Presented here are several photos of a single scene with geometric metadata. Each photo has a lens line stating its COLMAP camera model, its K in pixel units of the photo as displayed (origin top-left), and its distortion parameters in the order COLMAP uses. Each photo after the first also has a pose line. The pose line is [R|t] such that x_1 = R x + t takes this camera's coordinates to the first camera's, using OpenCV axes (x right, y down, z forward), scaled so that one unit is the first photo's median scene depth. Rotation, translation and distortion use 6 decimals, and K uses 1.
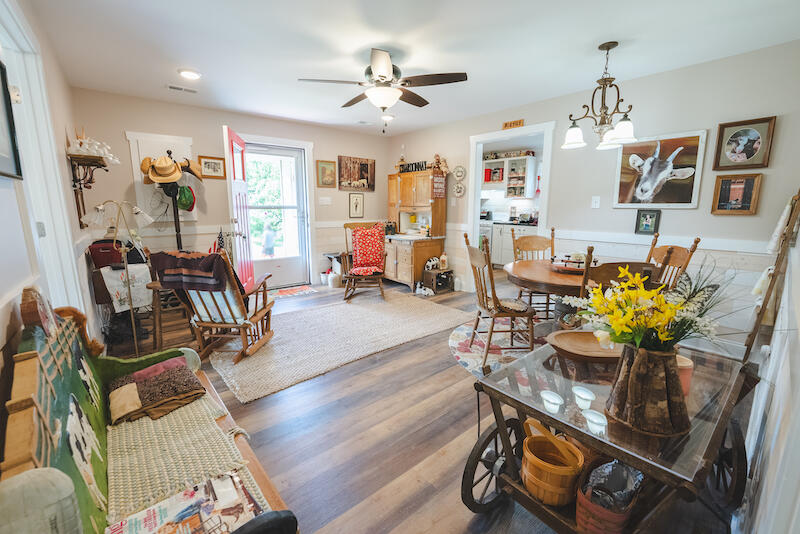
lens RADIAL K [[328.9, 0, 391.7], [0, 328.9, 265.2], [0, 0, 1]] dist [-0.024514, 0.000958]
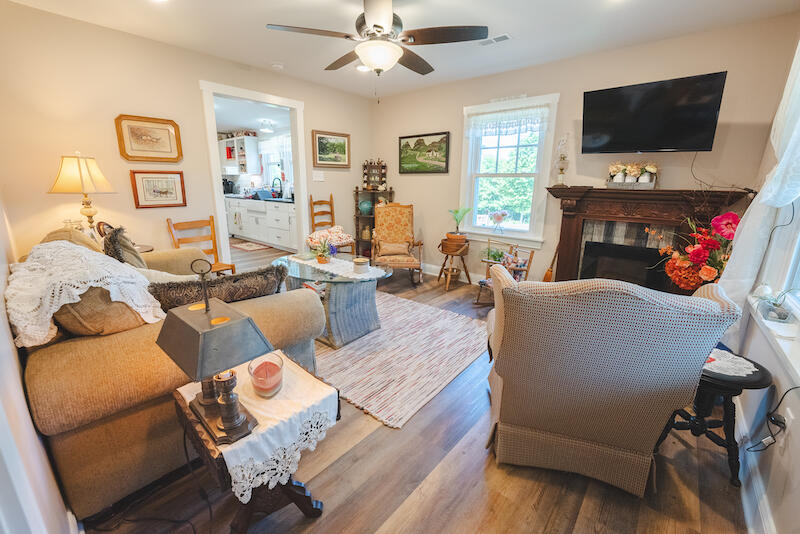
lens RADIAL K [[328.9, 0, 395.9], [0, 328.9, 265.6], [0, 0, 1]] dist [-0.024514, 0.000958]
pose [[0.985081, -0.028859, 0.169653, 1.402231], [0.017674, 0.997592, 0.067069, 0.085135], [-0.171180, -0.063070, 0.983219, -0.424526]]
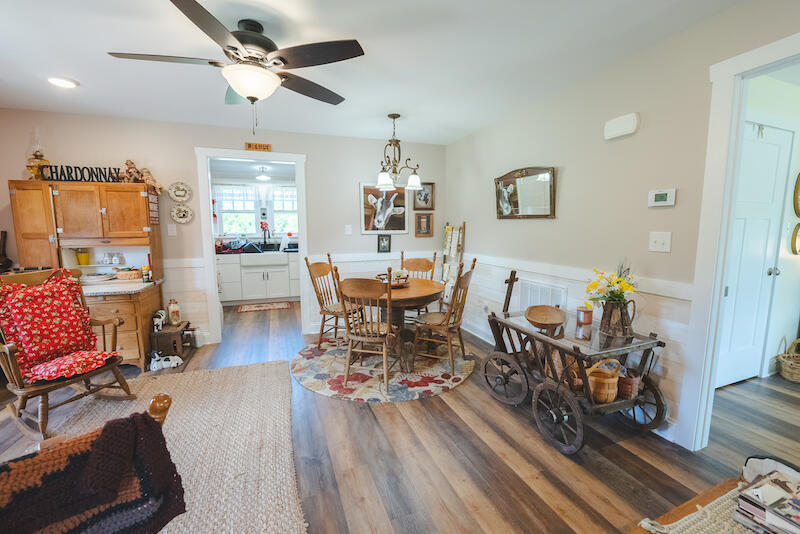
lens RADIAL K [[328.9, 0, 395.5], [0, 328.9, 266.3], [0, 0, 1]] dist [-0.024514, 0.000958]
pose [[0.332633, -0.113242, 0.936233, -0.509886], [0.171659, 0.983450, 0.057965, -0.106854], [-0.927302, 0.141431, 0.346566, 0.459940]]
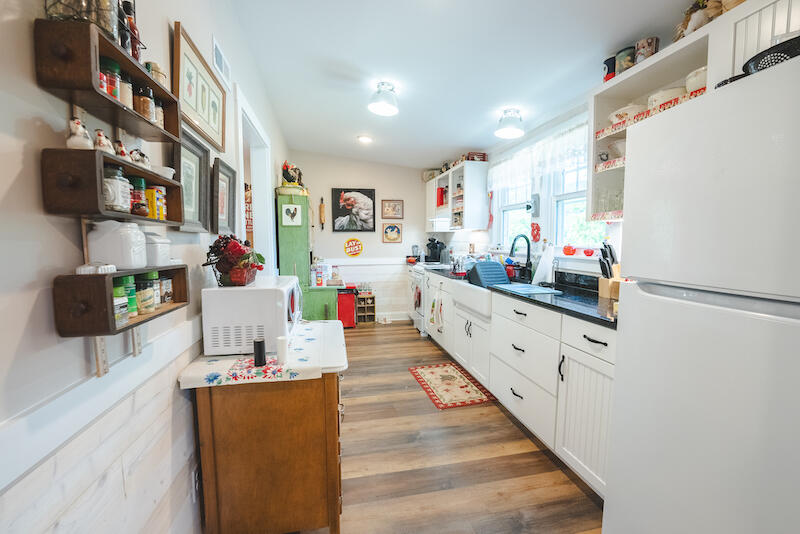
lens RADIAL K [[328.9, 0, 394.4], [0, 328.9, 267.1], [0, 0, 1]] dist [-0.024514, 0.000958]
pose [[0.884330, 0.035980, -0.465474, 1.141487], [-0.081882, 0.993525, -0.078767, -0.152935], [0.459625, 0.107771, 0.881550, 0.814562]]
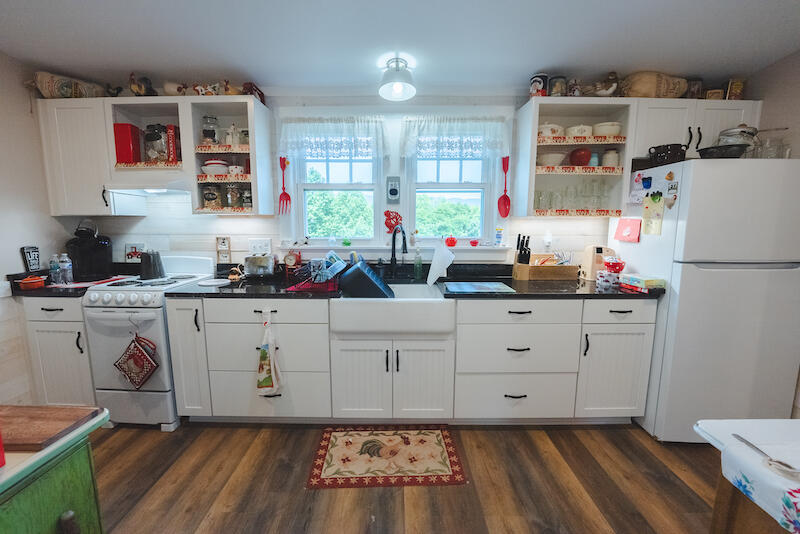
lens RADIAL K [[328.9, 0, 396.5], [0, 328.9, 267.9], [0, 0, 1]] dist [-0.024514, 0.000958]
pose [[0.637161, -0.108008, 0.763125, 0.444613], [0.138488, 0.990061, 0.024499, -0.265814], [-0.758187, 0.090074, 0.645786, 1.297182]]
